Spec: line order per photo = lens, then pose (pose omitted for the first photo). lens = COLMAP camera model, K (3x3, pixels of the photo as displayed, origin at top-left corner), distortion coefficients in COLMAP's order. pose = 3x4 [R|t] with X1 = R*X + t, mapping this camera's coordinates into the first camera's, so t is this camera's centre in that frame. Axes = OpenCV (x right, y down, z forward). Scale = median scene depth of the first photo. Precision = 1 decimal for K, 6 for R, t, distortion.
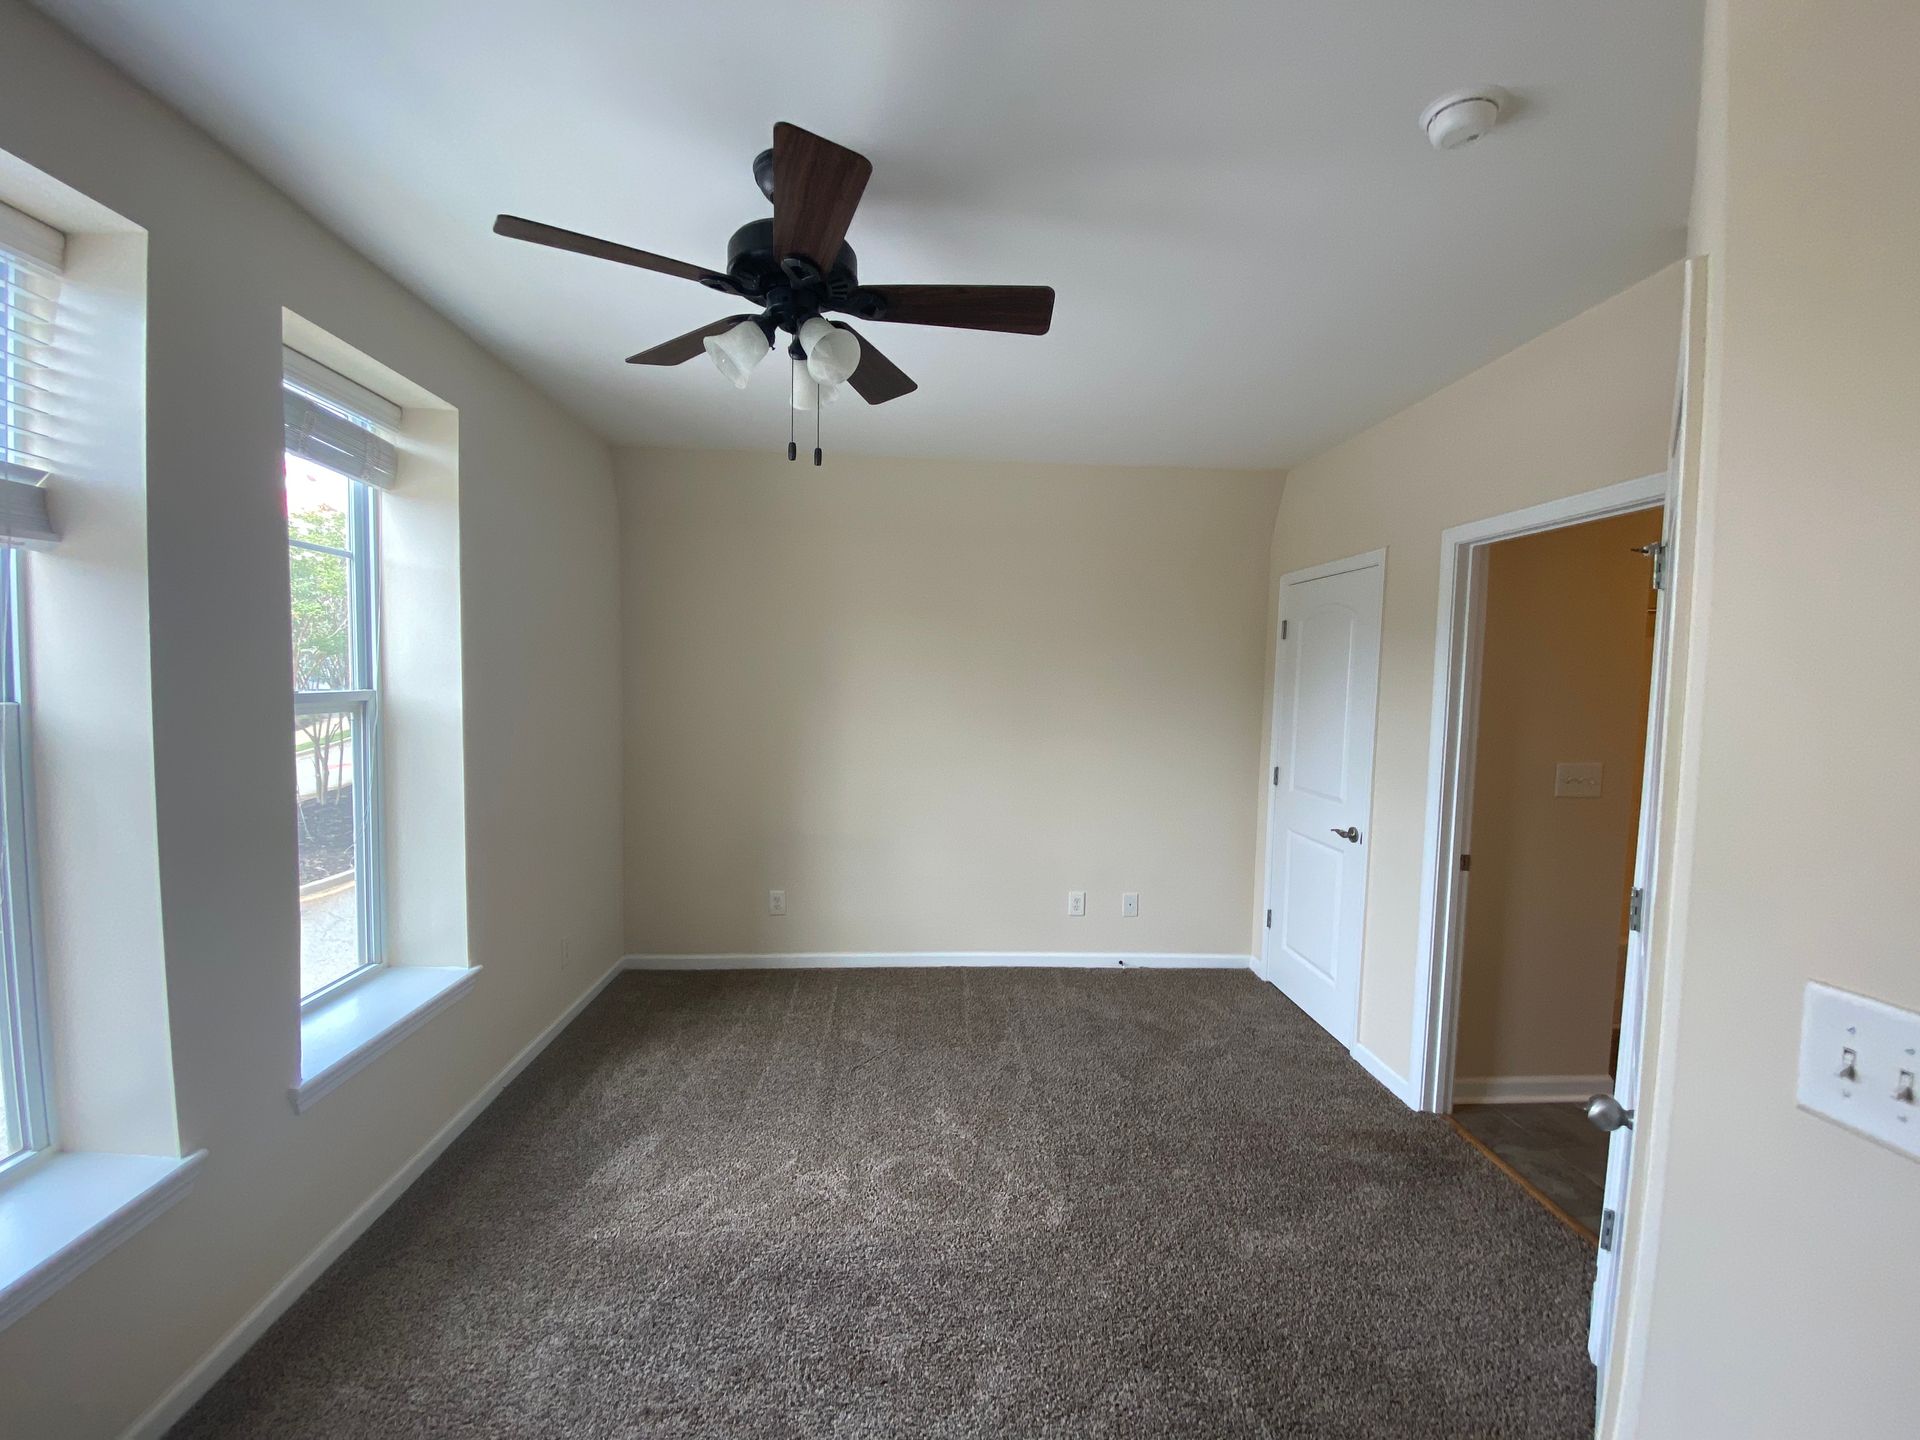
lens RADIAL K [[770.0, 0, 958.2], [0, 770.0, 731.5], [0, 0, 1]] dist [0.024002, -0.027765]
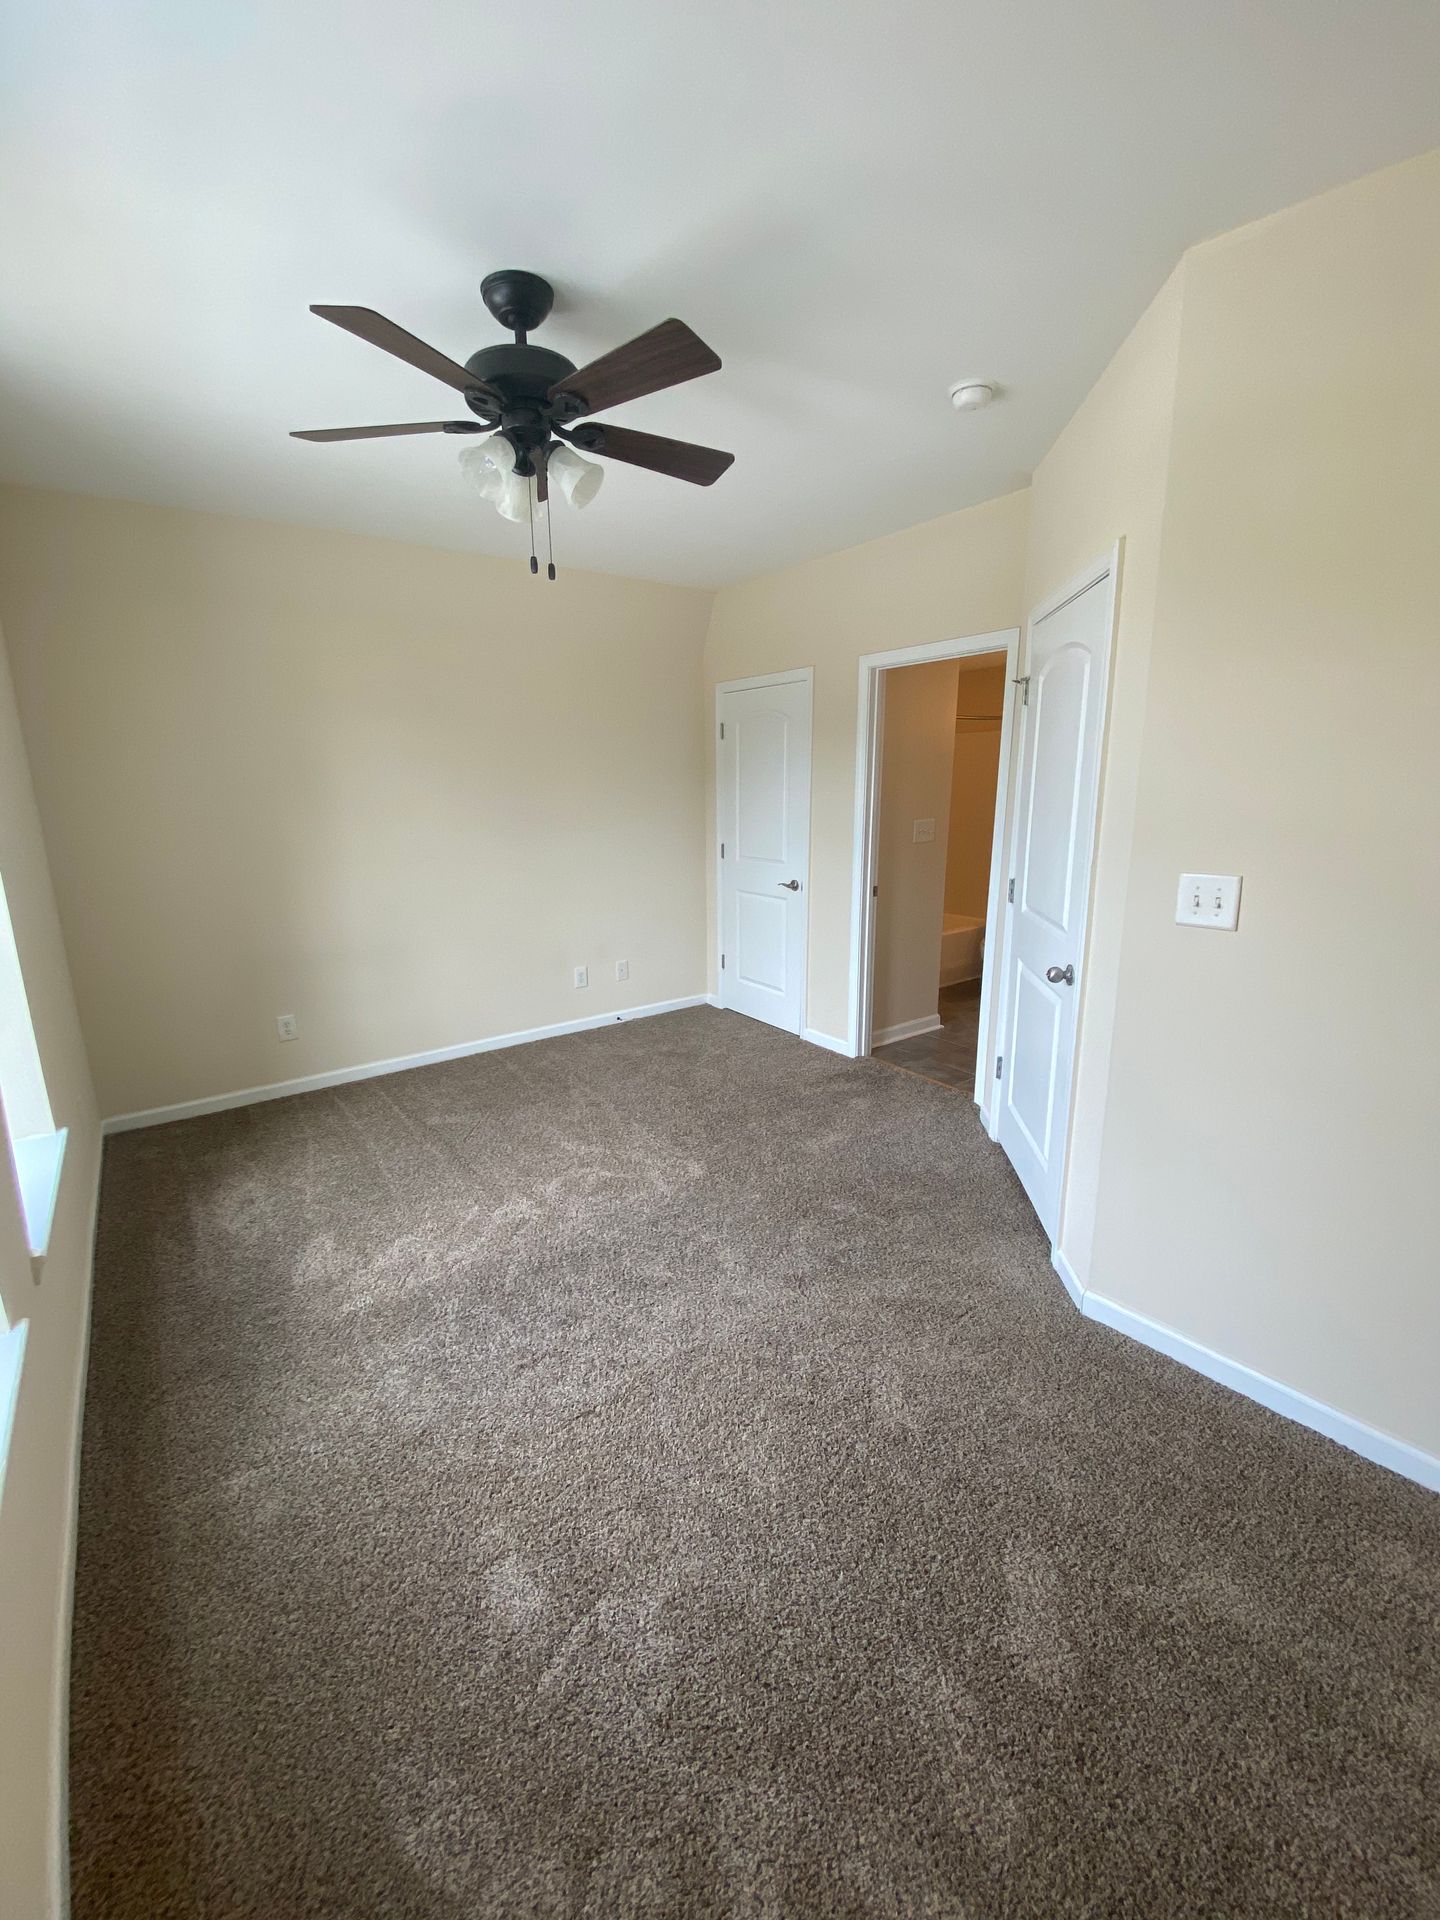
lens RADIAL K [[770.0, 0, 696.2], [0, 770.0, 965.4], [0, 0, 1]] dist [0.024002, -0.027765]
pose [[0.841749, -0.155991, 0.516842, -0.432323], [0.071090, 0.981037, 0.180312, 0.015315], [-0.535168, -0.115035, 0.836877, -0.087696]]
